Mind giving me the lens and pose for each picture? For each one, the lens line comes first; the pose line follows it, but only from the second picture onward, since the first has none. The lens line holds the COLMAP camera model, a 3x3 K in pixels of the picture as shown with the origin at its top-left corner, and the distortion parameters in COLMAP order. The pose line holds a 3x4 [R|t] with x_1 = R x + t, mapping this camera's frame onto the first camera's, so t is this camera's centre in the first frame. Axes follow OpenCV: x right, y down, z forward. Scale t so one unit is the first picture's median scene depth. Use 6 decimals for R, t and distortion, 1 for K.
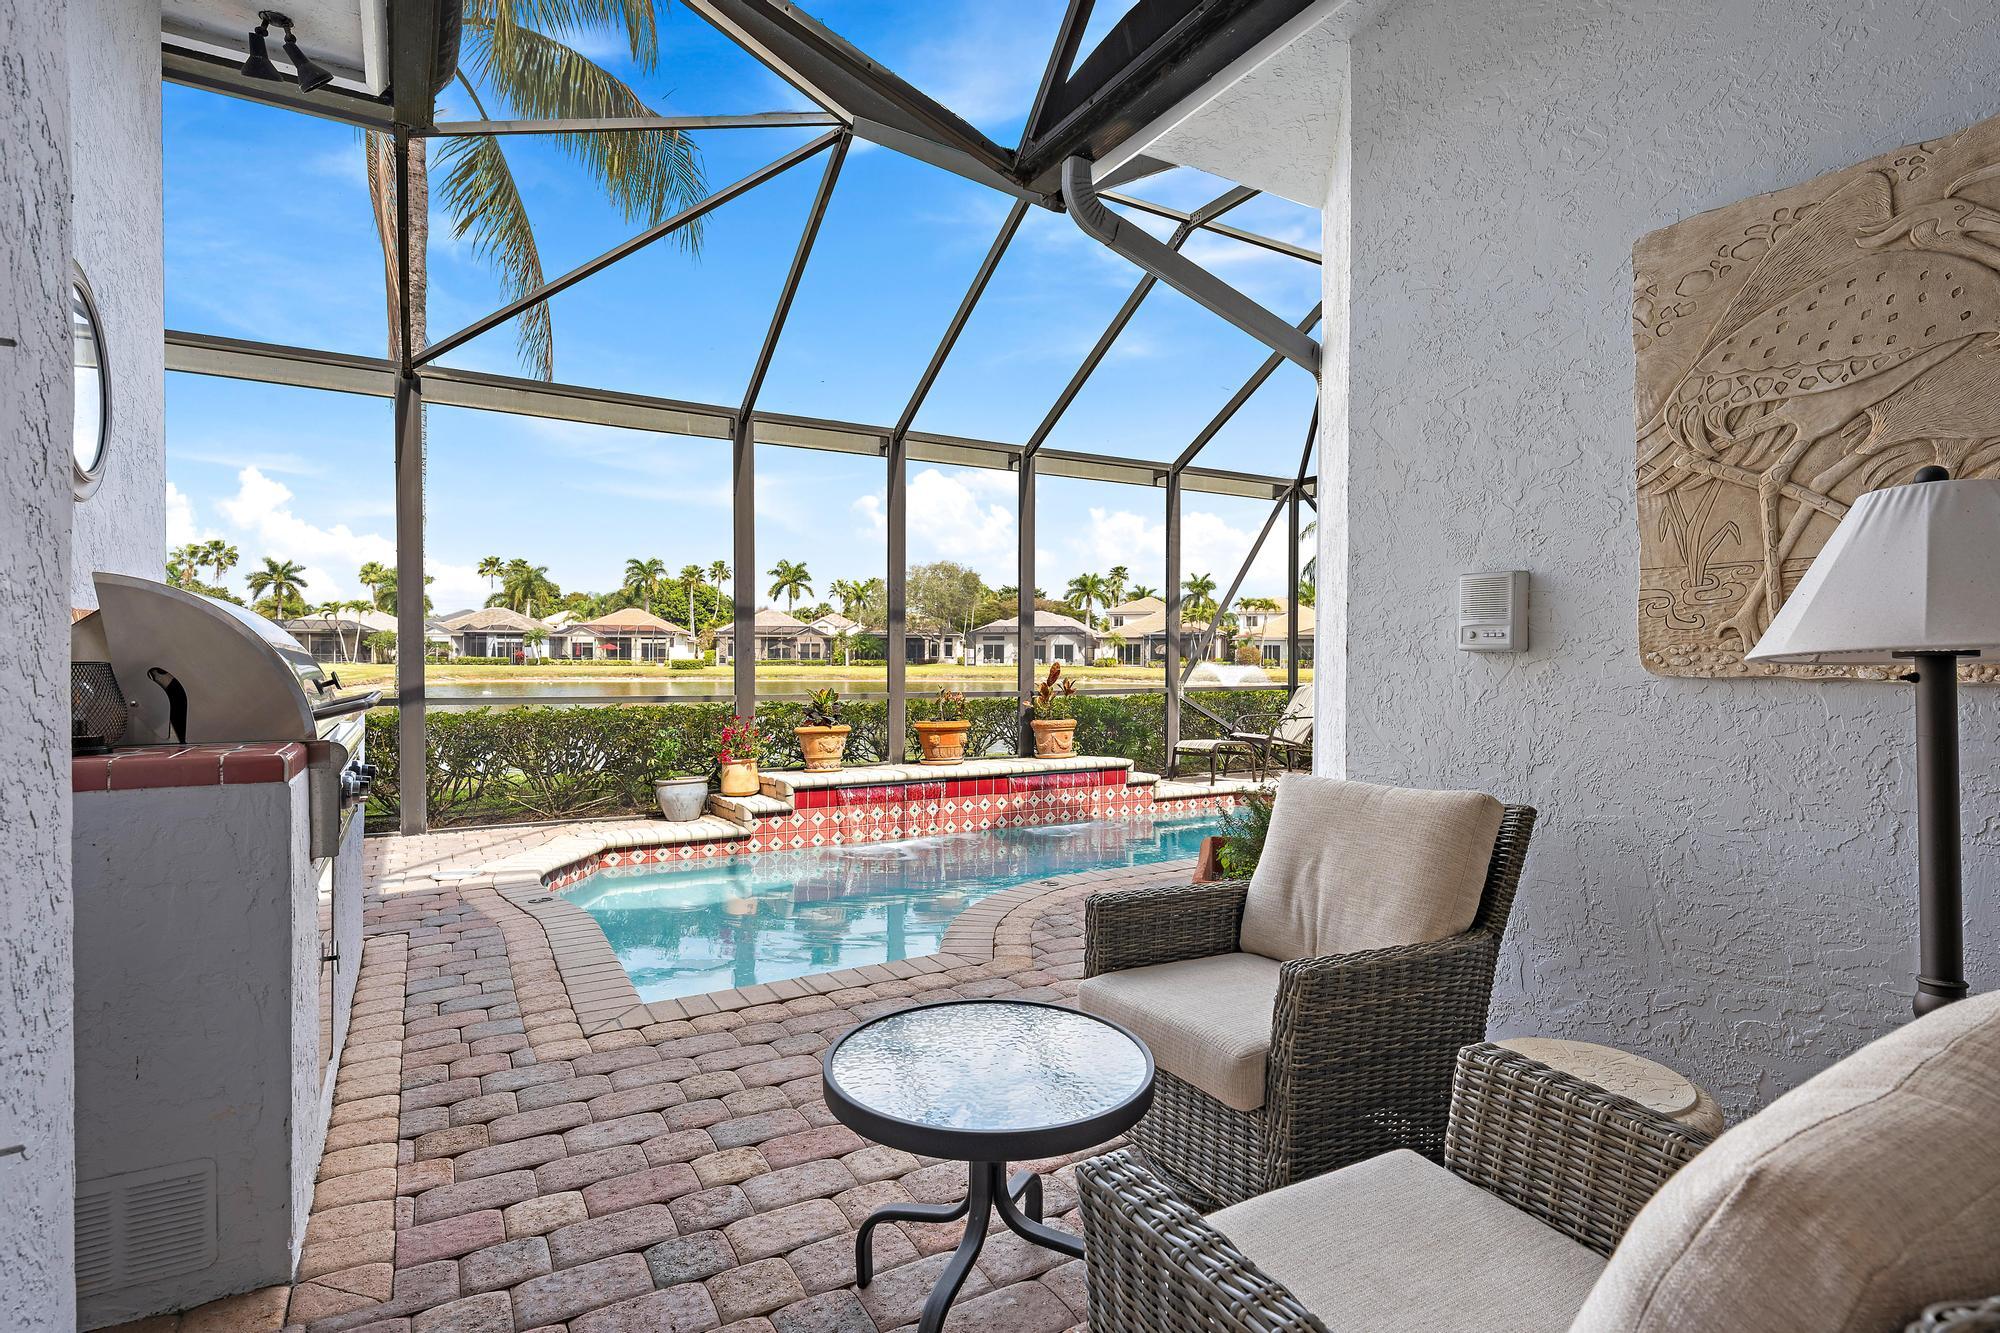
lens RADIAL K [[996.2, 0, 1005.5], [0, 996.2, 677.9], [0, 0, 1]] dist [-0.000792, 0.000202]
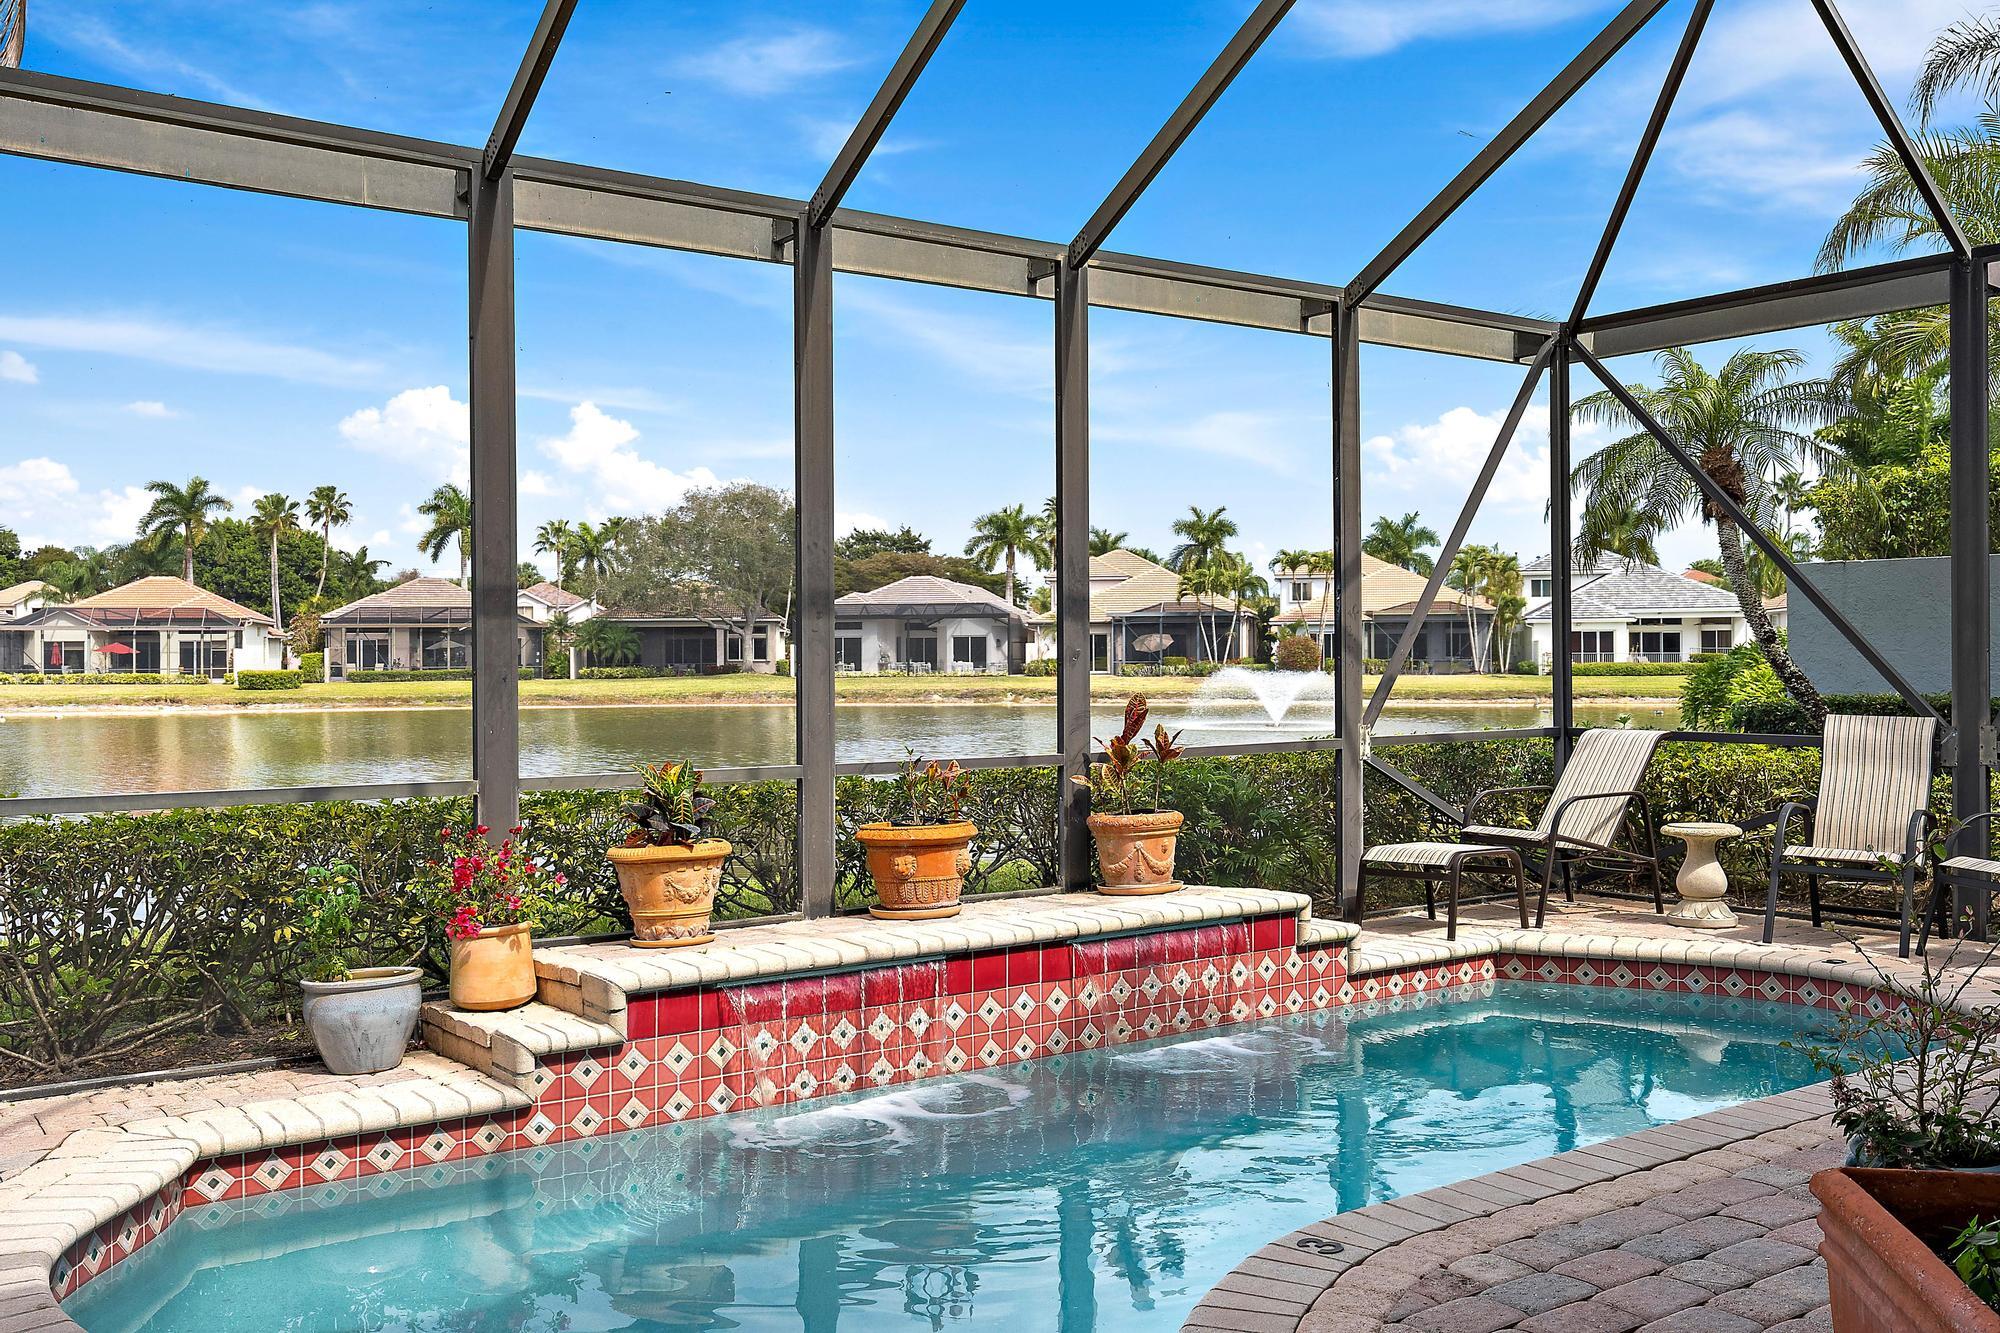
lens RADIAL K [[1773.3, 0, 1013.1], [0, 1773.3, 657.4], [0, 0, 1]] dist [0.005825, -0.006381]
pose [[0.995768, -0.010998, 0.091244, -0.086802], [0.012870, 0.999718, -0.019955, -0.016625], [-0.090999, 0.021045, 0.995629, 0.150390]]
